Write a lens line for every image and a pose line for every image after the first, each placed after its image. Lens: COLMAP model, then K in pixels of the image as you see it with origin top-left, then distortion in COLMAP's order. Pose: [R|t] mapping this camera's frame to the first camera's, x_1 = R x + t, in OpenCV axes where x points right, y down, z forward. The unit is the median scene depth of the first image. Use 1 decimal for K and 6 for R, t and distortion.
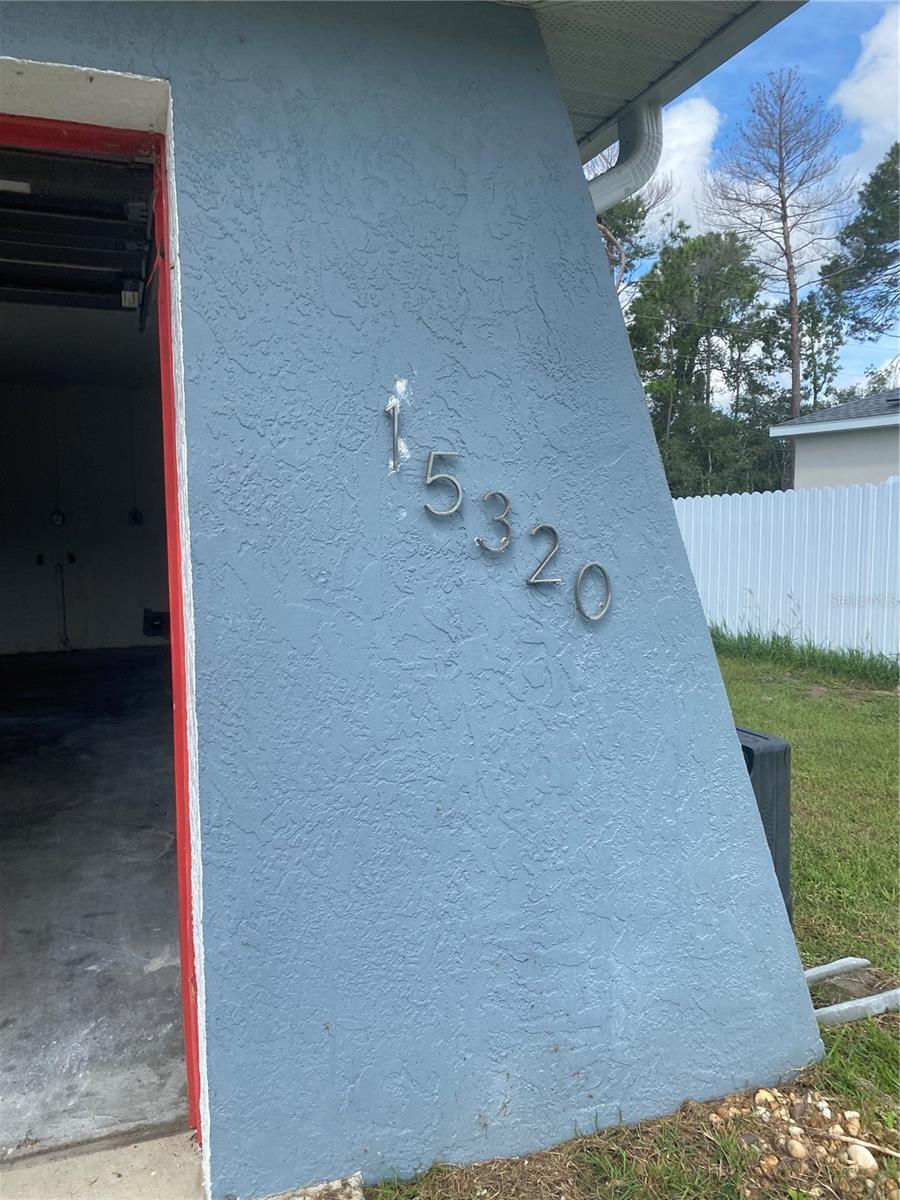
lens RADIAL K [[931.8, 0, 450.0], [0, 931.8, 600.0], [0, 0, 1]] dist [0.010728, -0.007760]
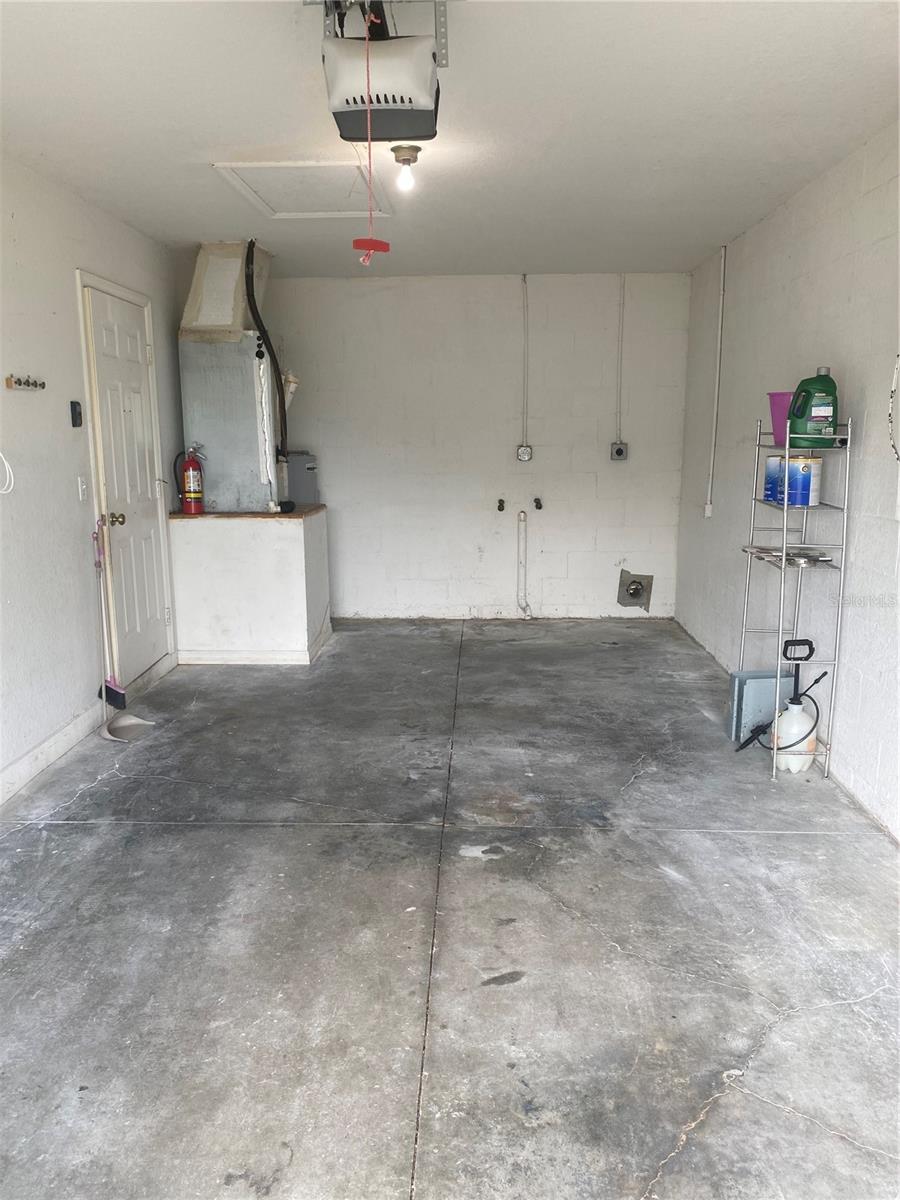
lens RADIAL K [[931.8, 0, 450.0], [0, 931.8, 600.0], [0, 0, 1]] dist [0.010728, -0.007760]
pose [[0.929806, 0.060292, -0.363077, -0.184085], [-0.030469, 0.995714, 0.087319, -0.030587], [0.366786, -0.070128, 0.927659, 0.235446]]
